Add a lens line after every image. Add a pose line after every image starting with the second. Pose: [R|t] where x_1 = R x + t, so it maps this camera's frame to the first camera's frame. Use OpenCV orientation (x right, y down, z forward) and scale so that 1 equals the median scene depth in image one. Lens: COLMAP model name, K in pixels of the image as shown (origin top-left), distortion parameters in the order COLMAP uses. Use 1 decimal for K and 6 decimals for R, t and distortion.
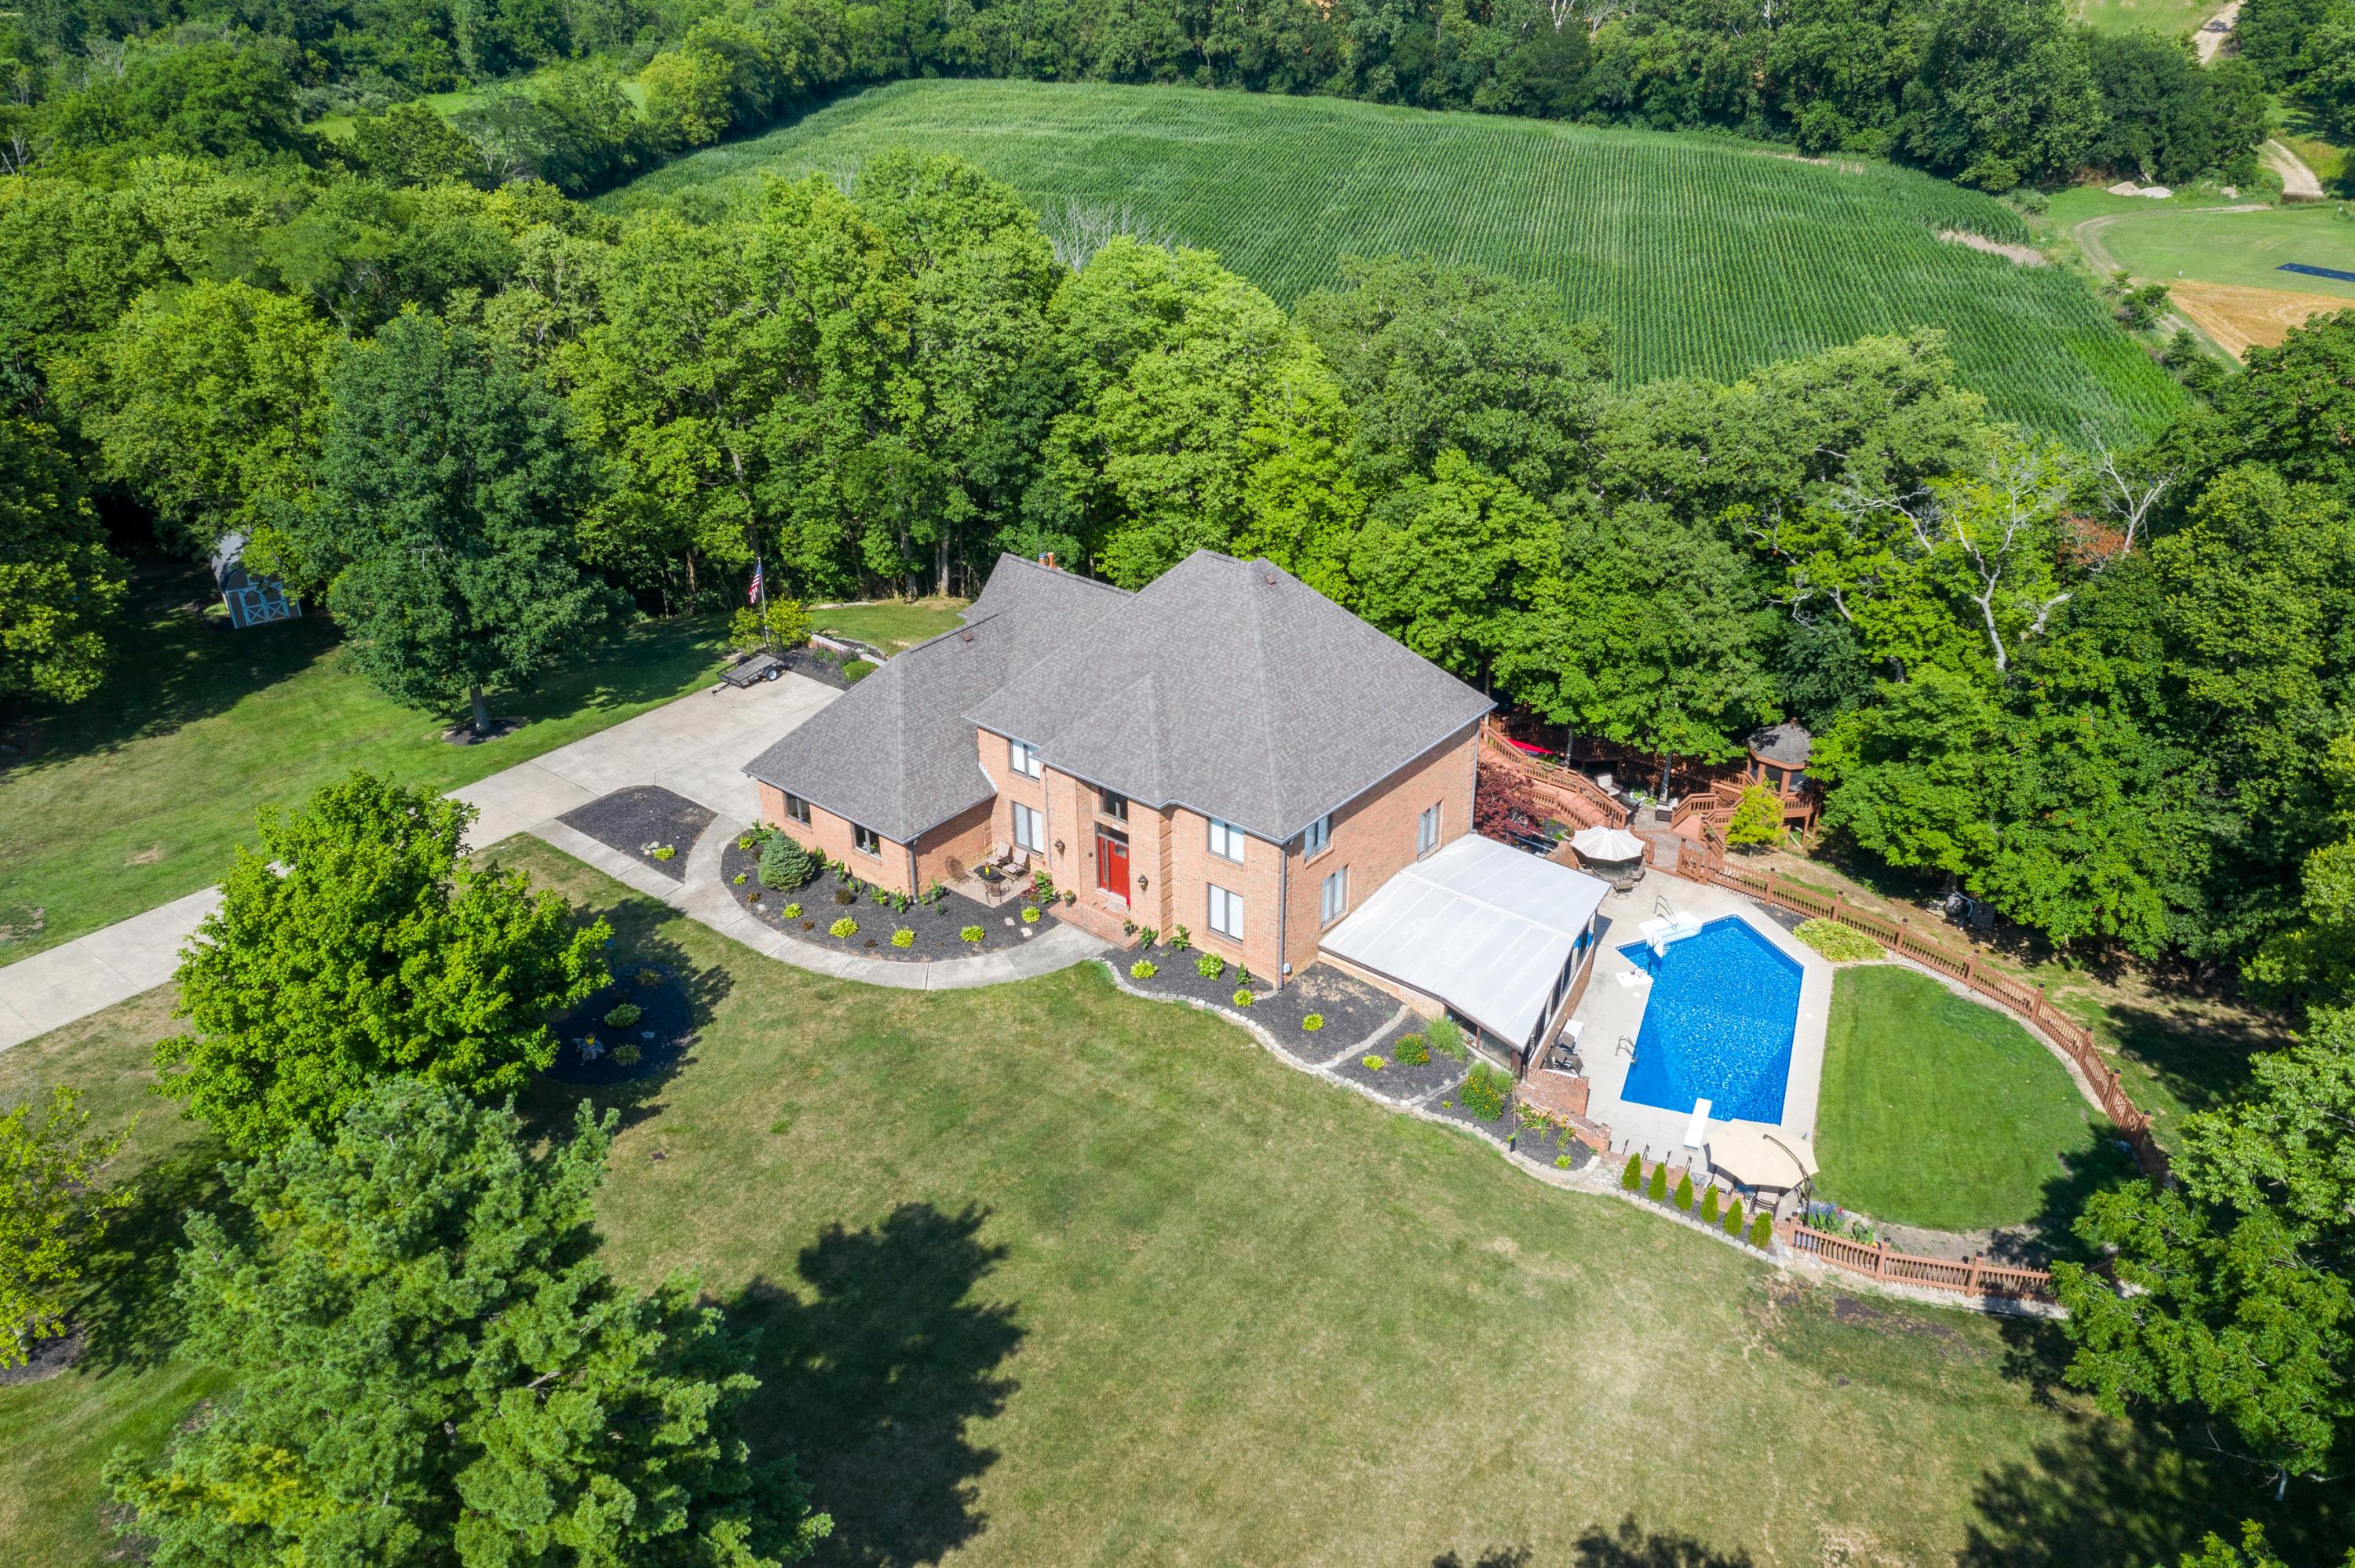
lens RADIAL K [[1901.4, 0, 1177.5], [0, 1901.4, 784.0], [0, 0, 1]] dist [-0.008196, 0.051846]
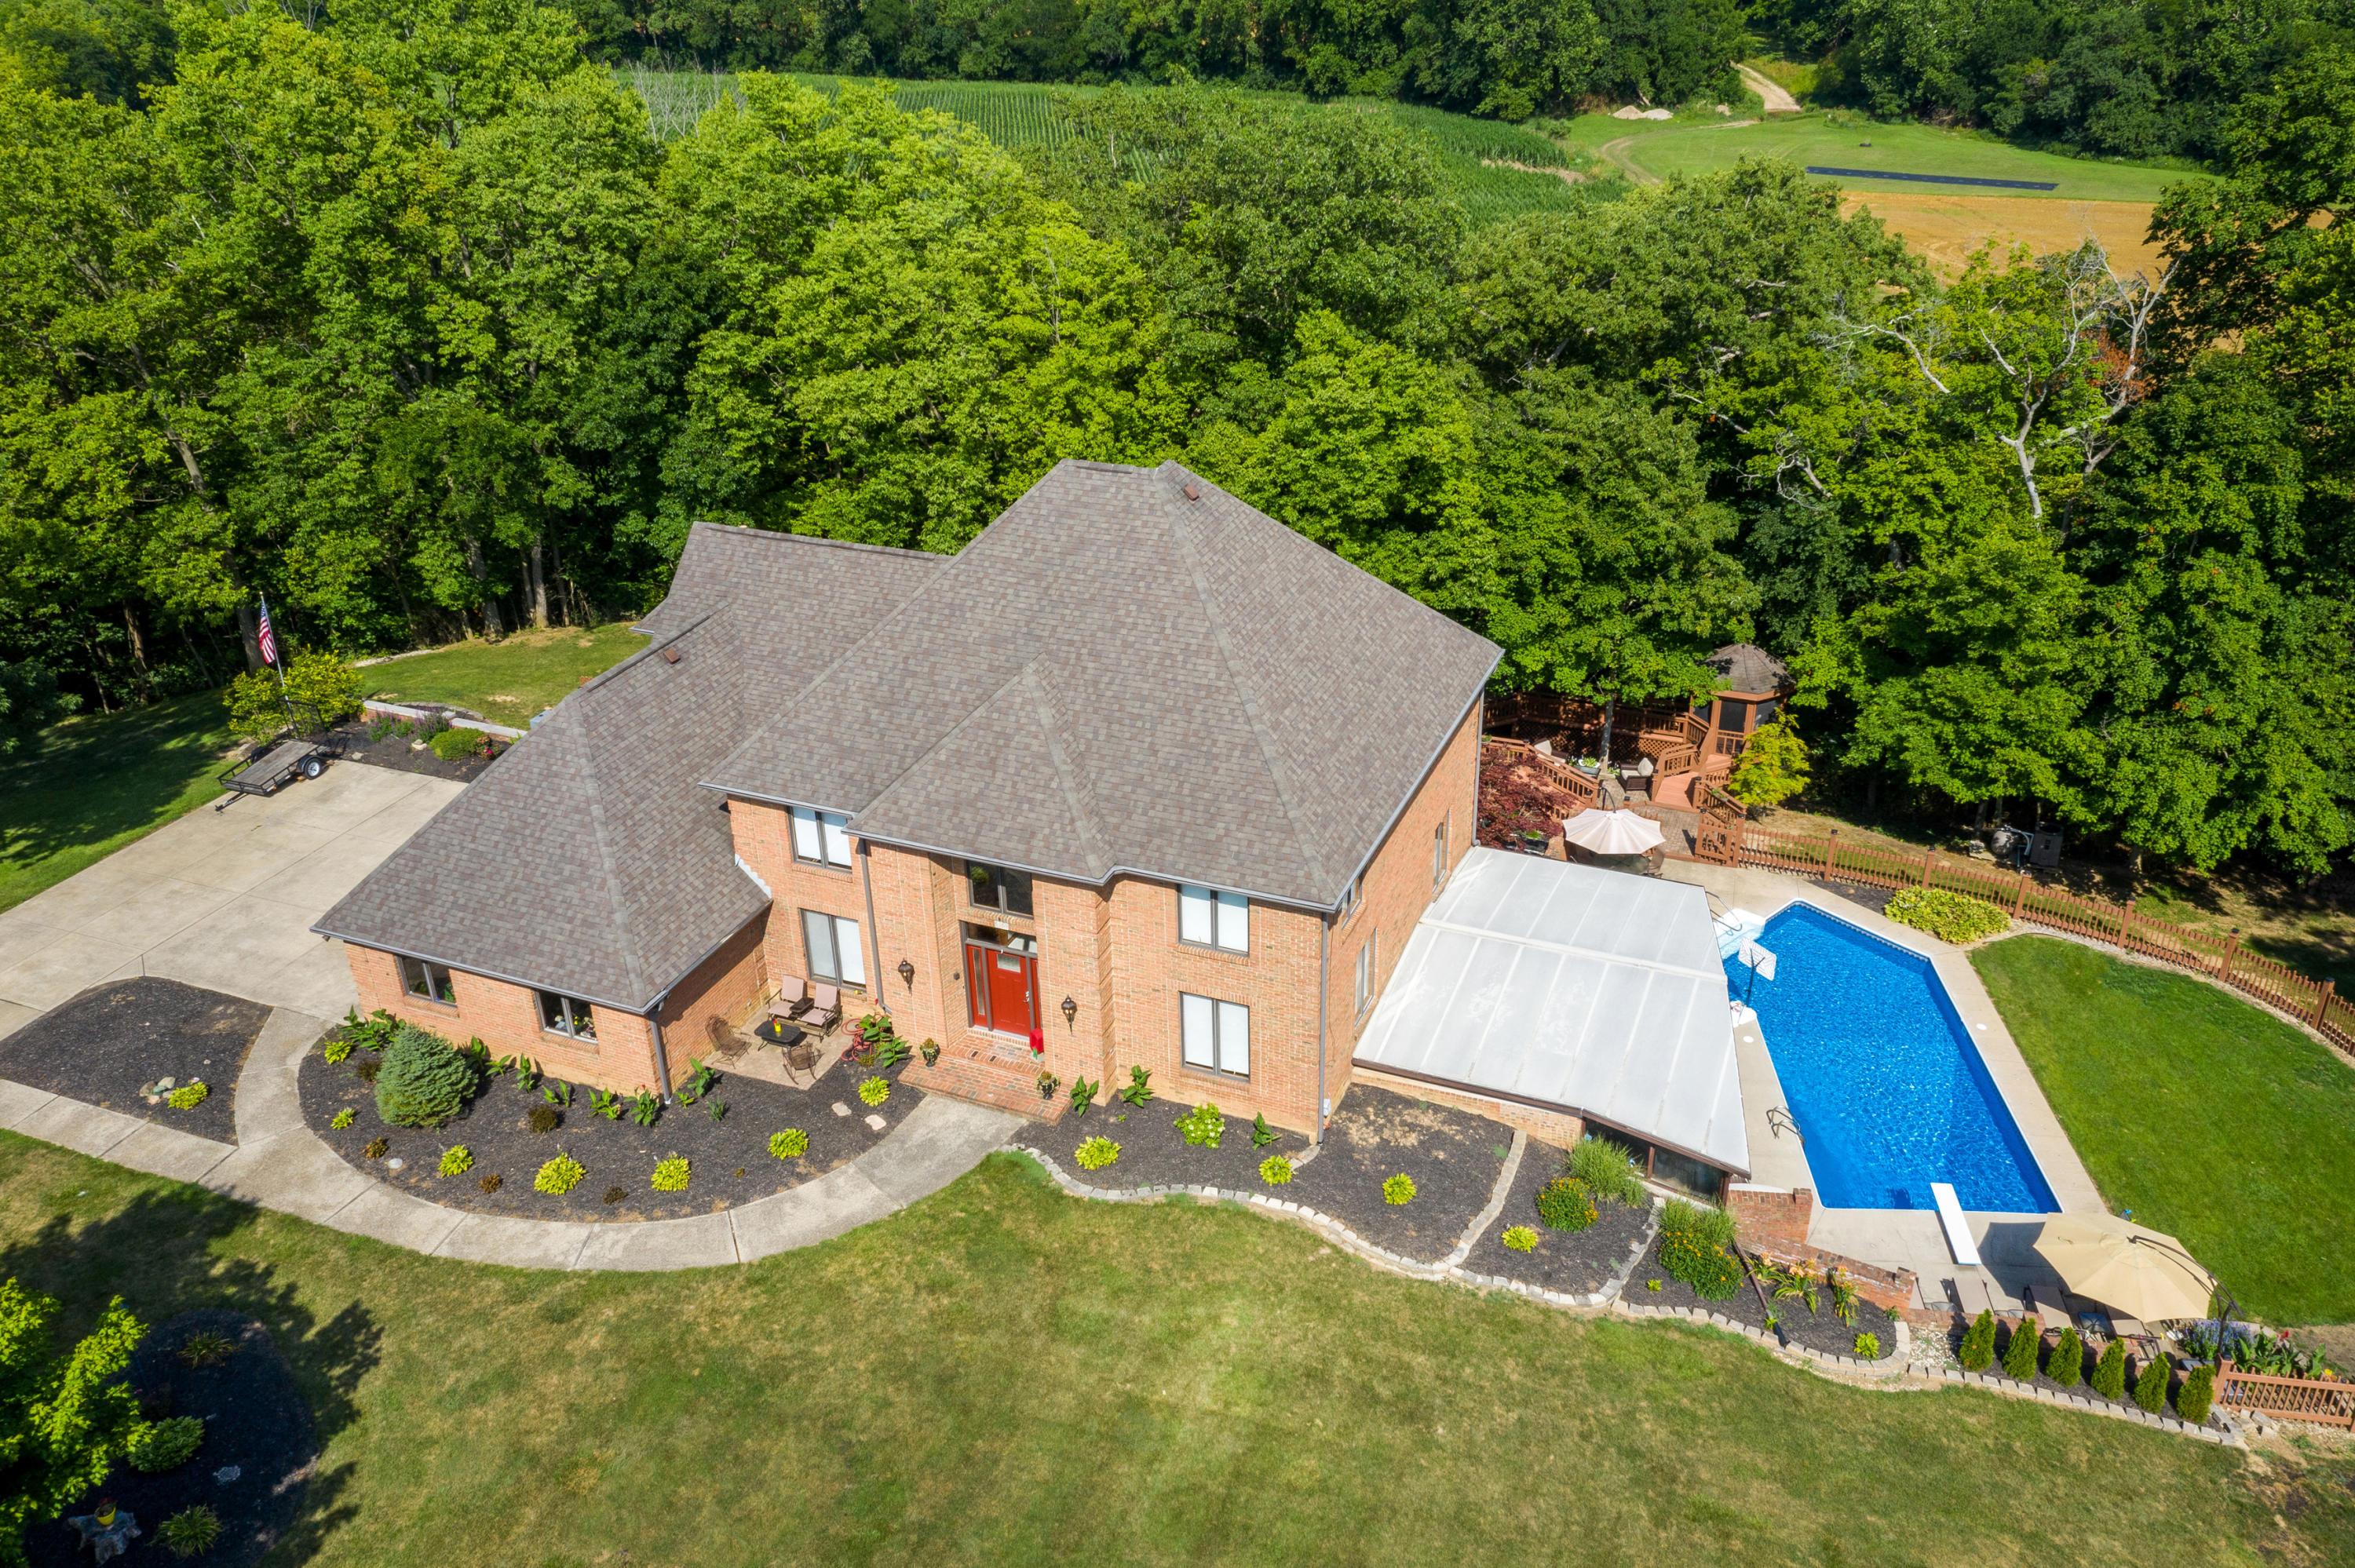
lens RADIAL K [[1901.4, 0, 1177.5], [0, 1901.4, 784.0], [0, 0, 1]] dist [-0.008196, 0.051846]
pose [[0.956618, -0.144329, 0.253082, -0.103795], [0.147593, 0.989029, 0.006147, -0.014286], [-0.251192, 0.031473, 0.967425, 0.326918]]
